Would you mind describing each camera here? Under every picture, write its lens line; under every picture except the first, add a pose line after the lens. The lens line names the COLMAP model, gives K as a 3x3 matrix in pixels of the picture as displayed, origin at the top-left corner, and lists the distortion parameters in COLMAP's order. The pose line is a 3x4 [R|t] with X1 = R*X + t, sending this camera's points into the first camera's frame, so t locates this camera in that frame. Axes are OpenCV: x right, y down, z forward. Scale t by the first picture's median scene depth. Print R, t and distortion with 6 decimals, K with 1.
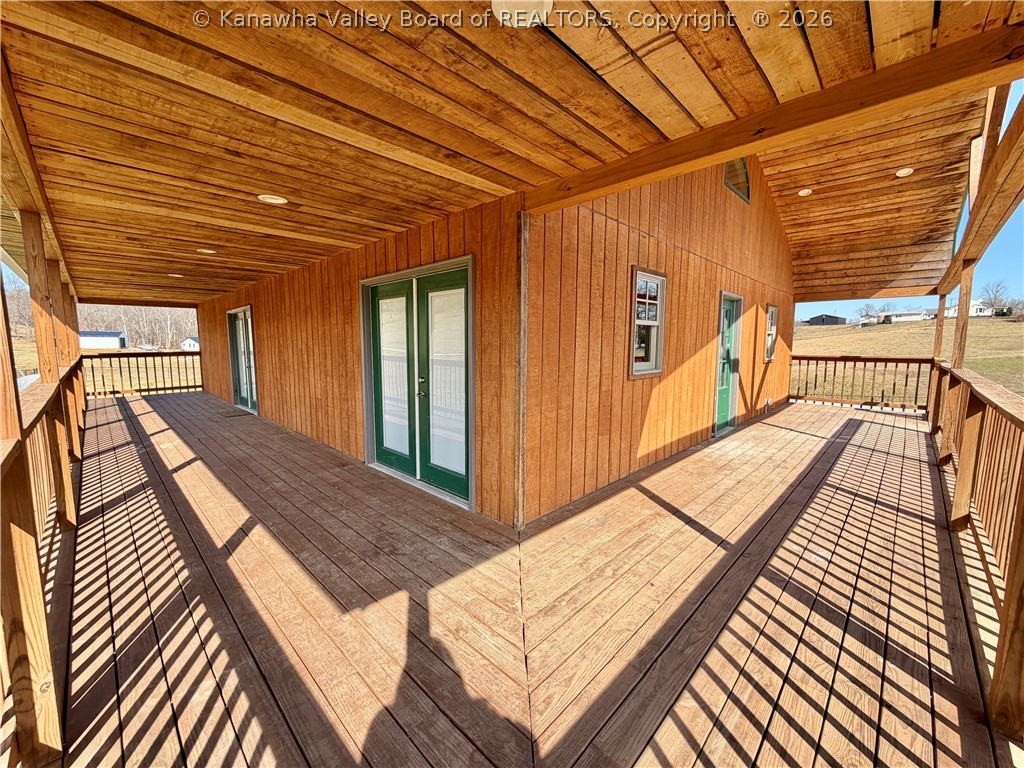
lens RADIAL K [[407.0, 0, 512.0], [0, 407.0, 384.0], [0, 0, 1]] dist [-0.001575, 0.000479]
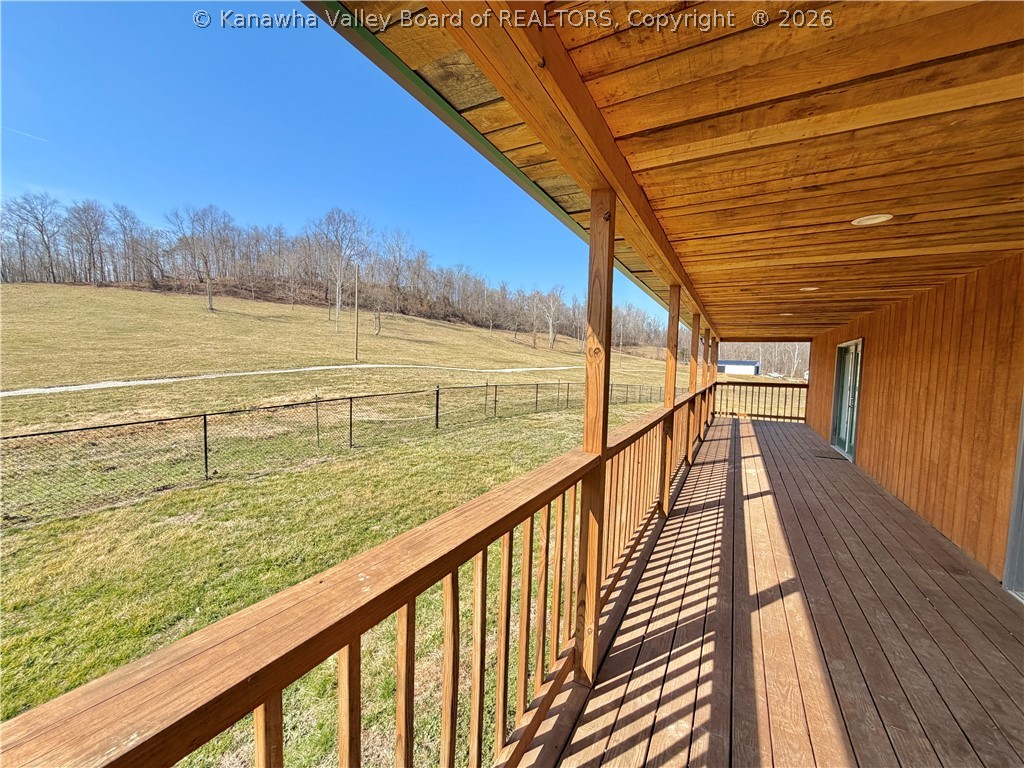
lens RADIAL K [[407.0, 0, 512.0], [0, 407.0, 384.0], [0, 0, 1]] dist [-0.001575, 0.000479]
pose [[0.260487, 0.061477, -0.963518, 0.031714], [-0.130538, 0.991050, 0.027942, -0.037793], [0.956612, 0.118497, 0.266180, 0.089777]]
